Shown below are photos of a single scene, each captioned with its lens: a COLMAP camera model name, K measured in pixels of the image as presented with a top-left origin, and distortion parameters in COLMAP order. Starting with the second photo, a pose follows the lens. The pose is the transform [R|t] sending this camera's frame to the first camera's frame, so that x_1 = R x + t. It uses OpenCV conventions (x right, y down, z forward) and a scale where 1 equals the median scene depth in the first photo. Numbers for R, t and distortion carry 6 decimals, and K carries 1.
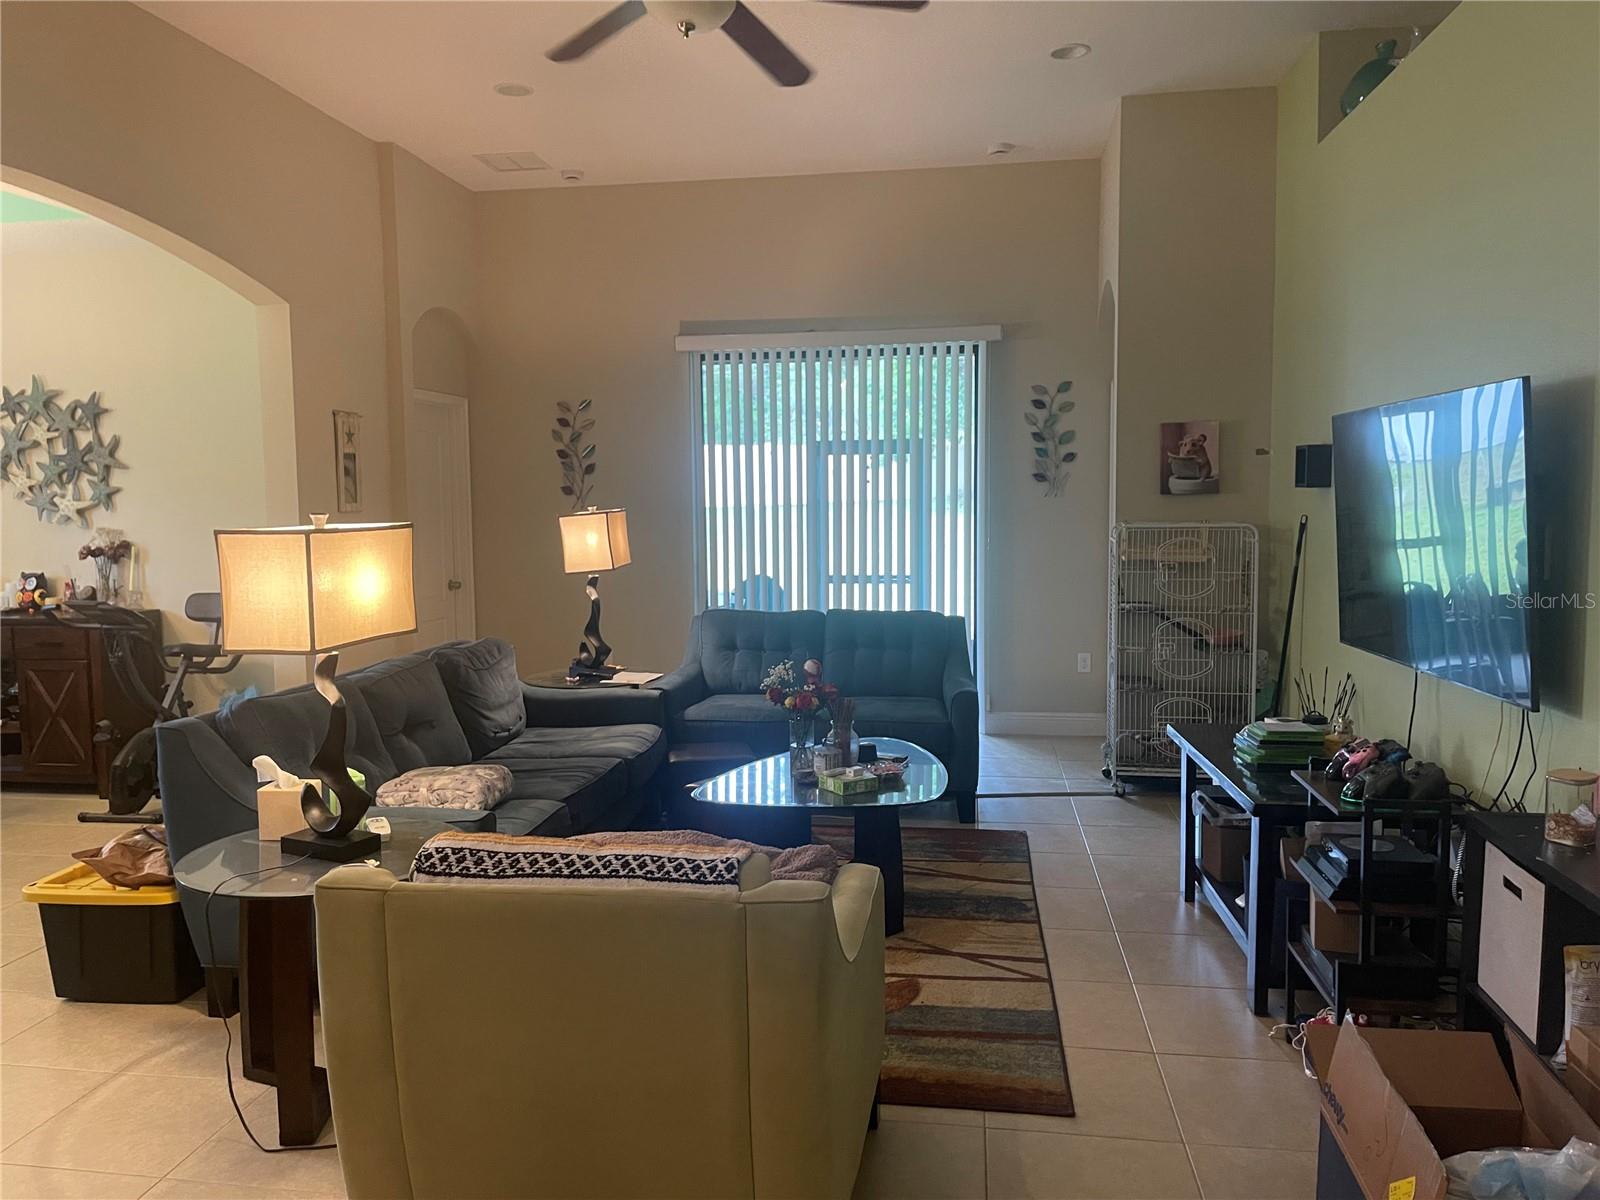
lens RADIAL K [[1200.4, 0, 791.9], [0, 1200.4, 588.4], [0, 0, 1]] dist [0.056925, -0.055703]
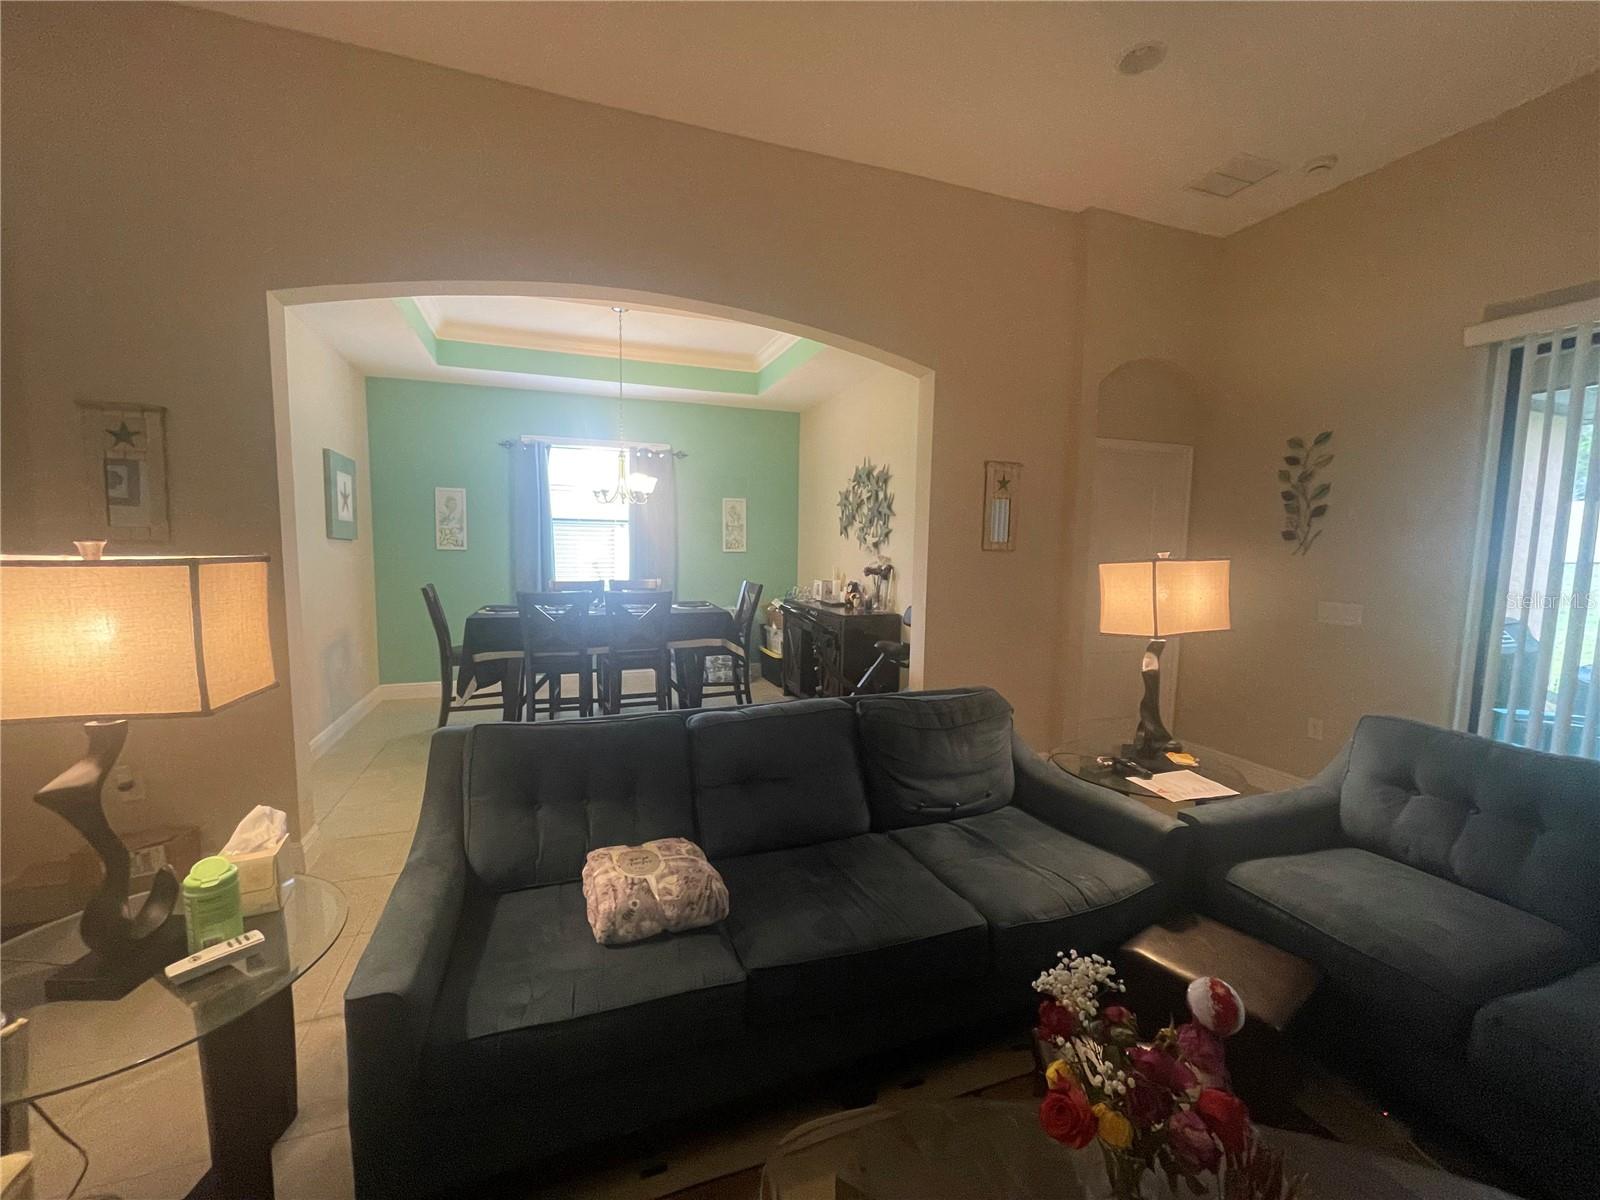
lens RADIAL K [[638.3, 0, 795.2], [0, 638.3, 601.5], [0, 0, 1]] dist [-0.000272, -0.000892]
pose [[0.473428, 0.104863, -0.874568, 0.086526], [-0.087784, 0.993562, 0.071611, -0.045350], [0.876447, 0.042870, 0.479586, 0.596815]]
